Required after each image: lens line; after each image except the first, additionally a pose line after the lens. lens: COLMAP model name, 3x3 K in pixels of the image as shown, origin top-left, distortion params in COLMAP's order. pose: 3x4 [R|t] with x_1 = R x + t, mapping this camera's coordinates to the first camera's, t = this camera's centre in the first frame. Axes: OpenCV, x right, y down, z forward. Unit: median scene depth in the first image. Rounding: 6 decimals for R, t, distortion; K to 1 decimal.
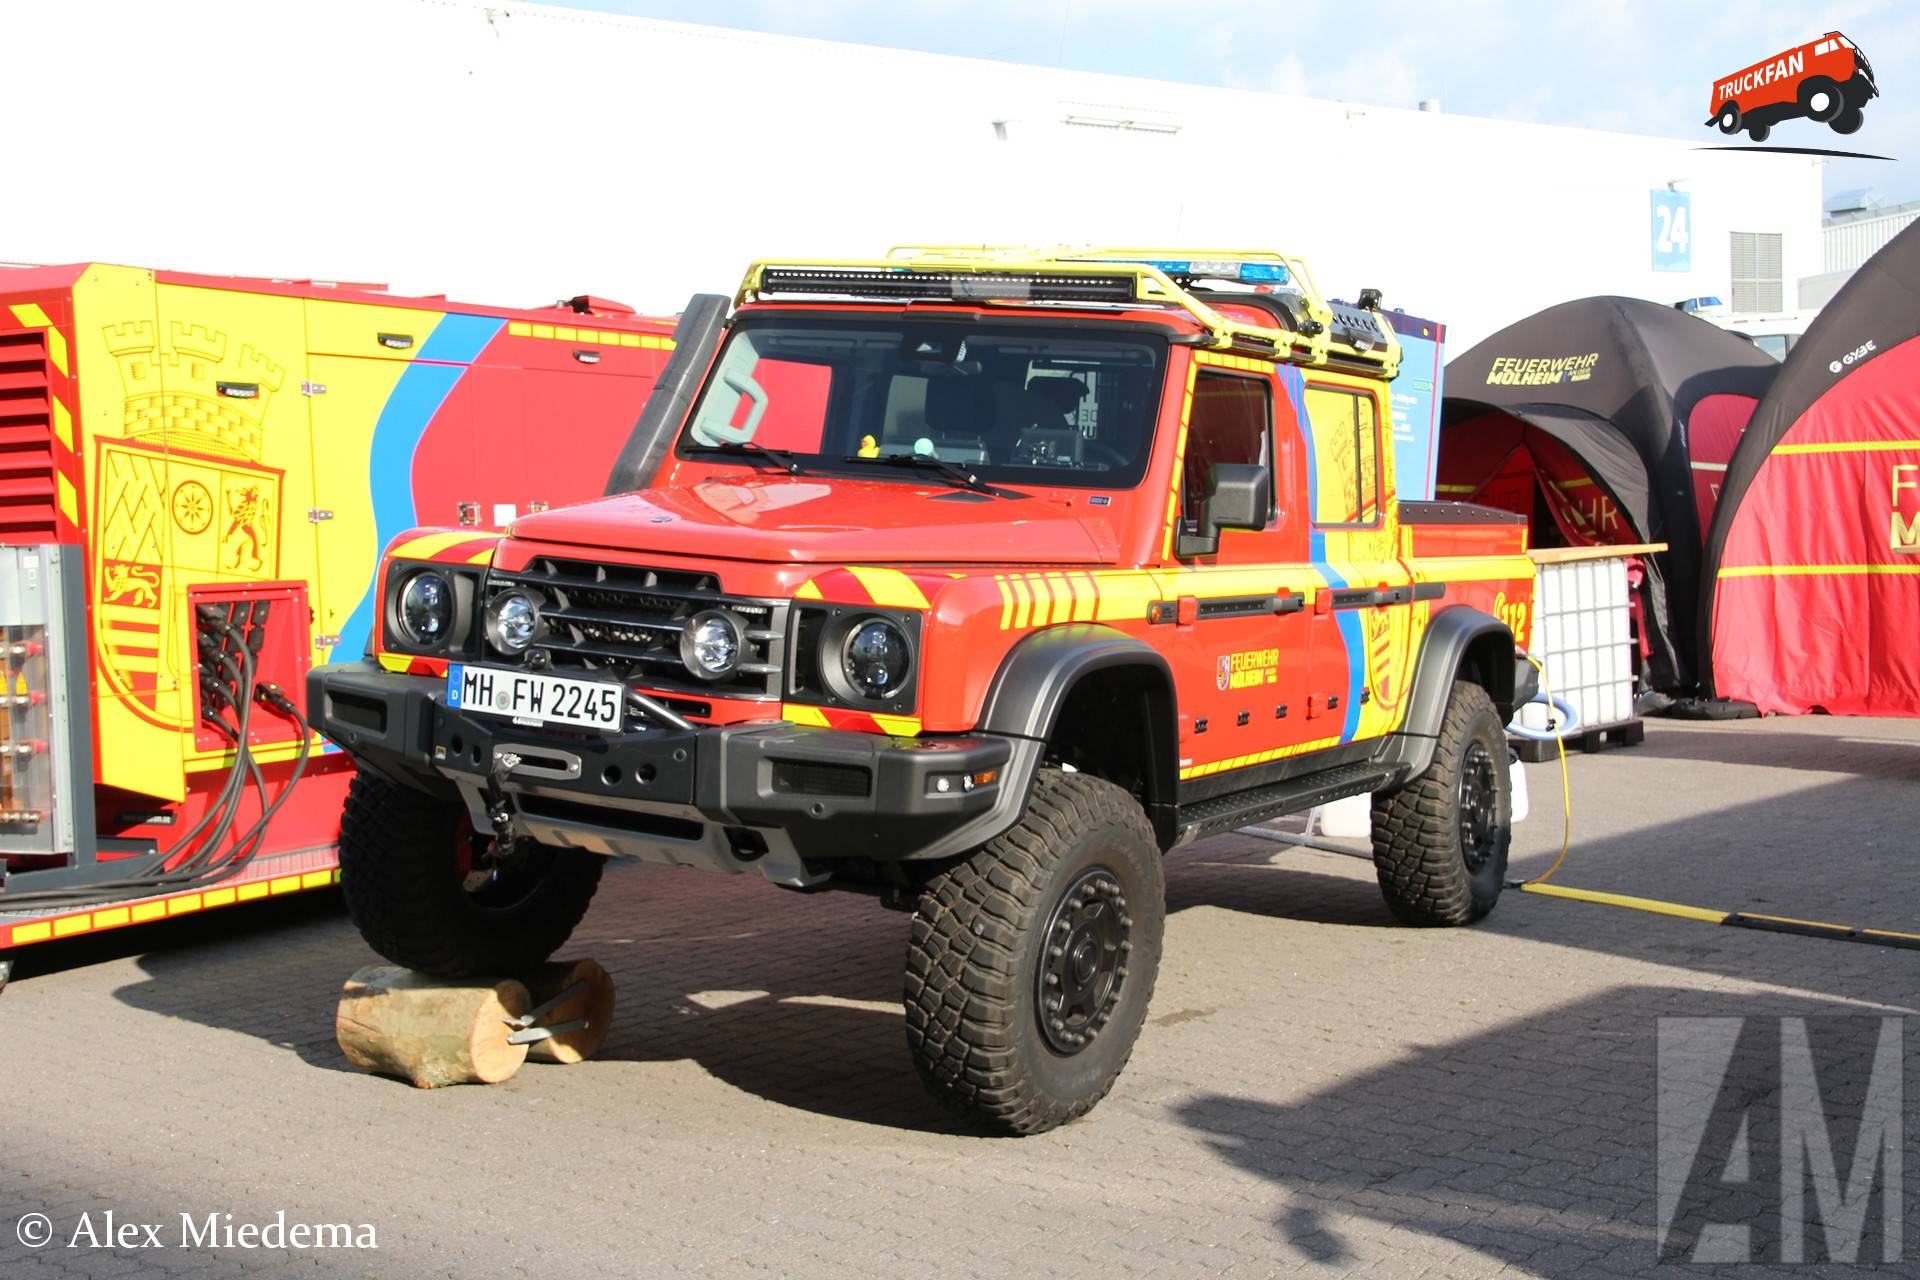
lens RADIAL K [[2301.5, 0, 956.6], [0, 2301.5, 677.0], [0, 0, 1]] dist [0.027652, 0.065510]
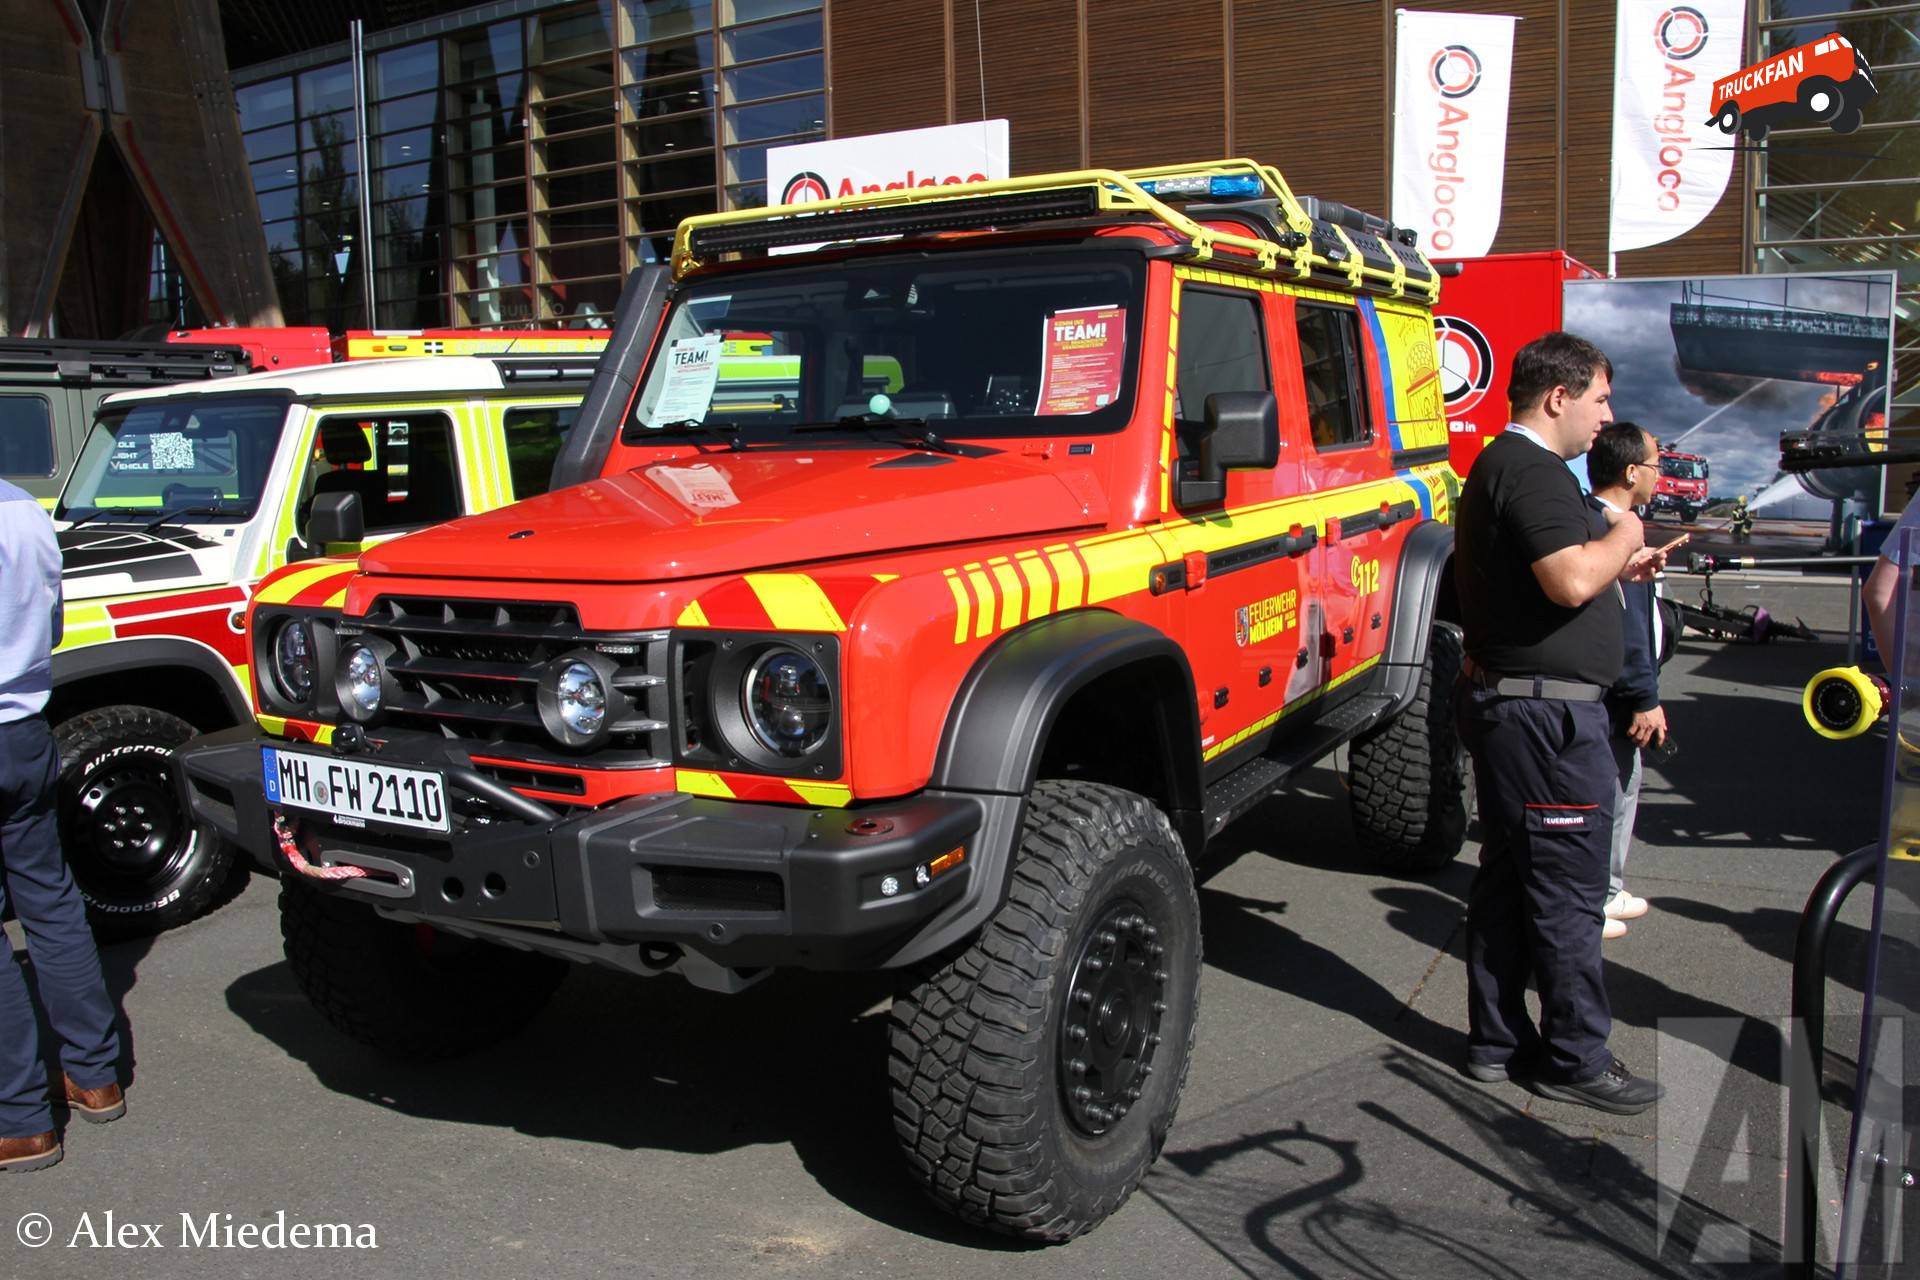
lens RADIAL K [[1590.8, 0, 960.0], [0, 1590.8, 640.0], [0, 0, 1]] dist [-0.230341, 0.001306]
pose [[0.995020, -0.092852, -0.036232, 0.031959], [0.094515, 0.994402, 0.047250, -0.037366], [0.031642, -0.050439, 0.998226, 0.405828]]
